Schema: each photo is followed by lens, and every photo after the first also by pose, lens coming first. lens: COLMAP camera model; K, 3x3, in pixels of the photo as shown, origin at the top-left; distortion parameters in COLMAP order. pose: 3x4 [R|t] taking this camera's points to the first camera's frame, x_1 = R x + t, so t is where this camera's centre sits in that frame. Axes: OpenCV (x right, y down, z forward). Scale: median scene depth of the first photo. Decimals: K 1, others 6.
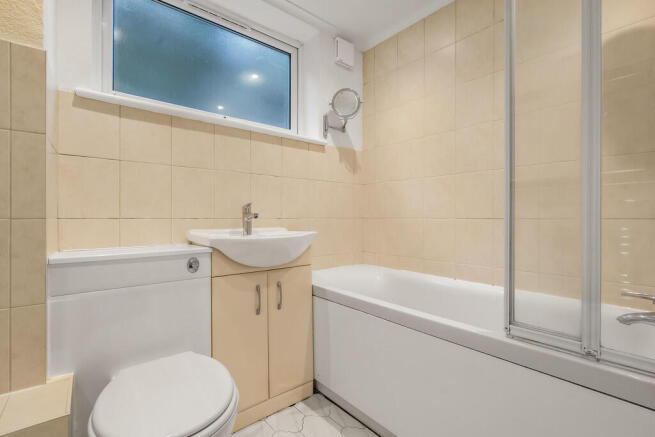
lens RADIAL K [[297.2, 0, 328.8], [0, 297.2, 217.5], [0, 0, 1]] dist [-0.003080, -0.000066]
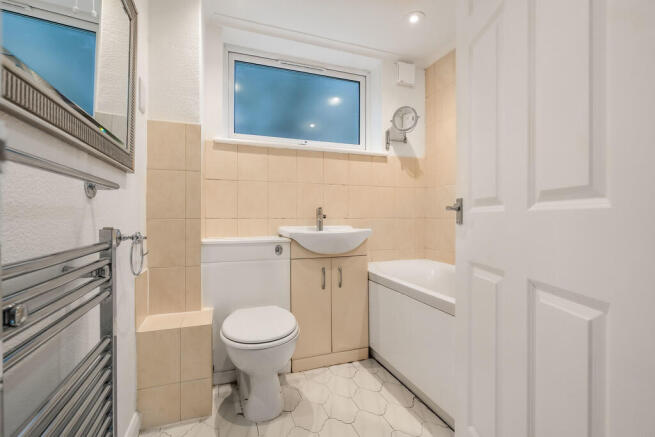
lens RADIAL K [[297.2, 0, 326.9], [0, 297.2, 217.6], [0, 0, 1]] dist [-0.003080, -0.000066]
pose [[0.943083, 0.001398, -0.332553, 0.201383], [-0.000973, 0.999998, 0.001444, -0.002335], [0.332555, -0.001038, 0.943083, -0.245925]]
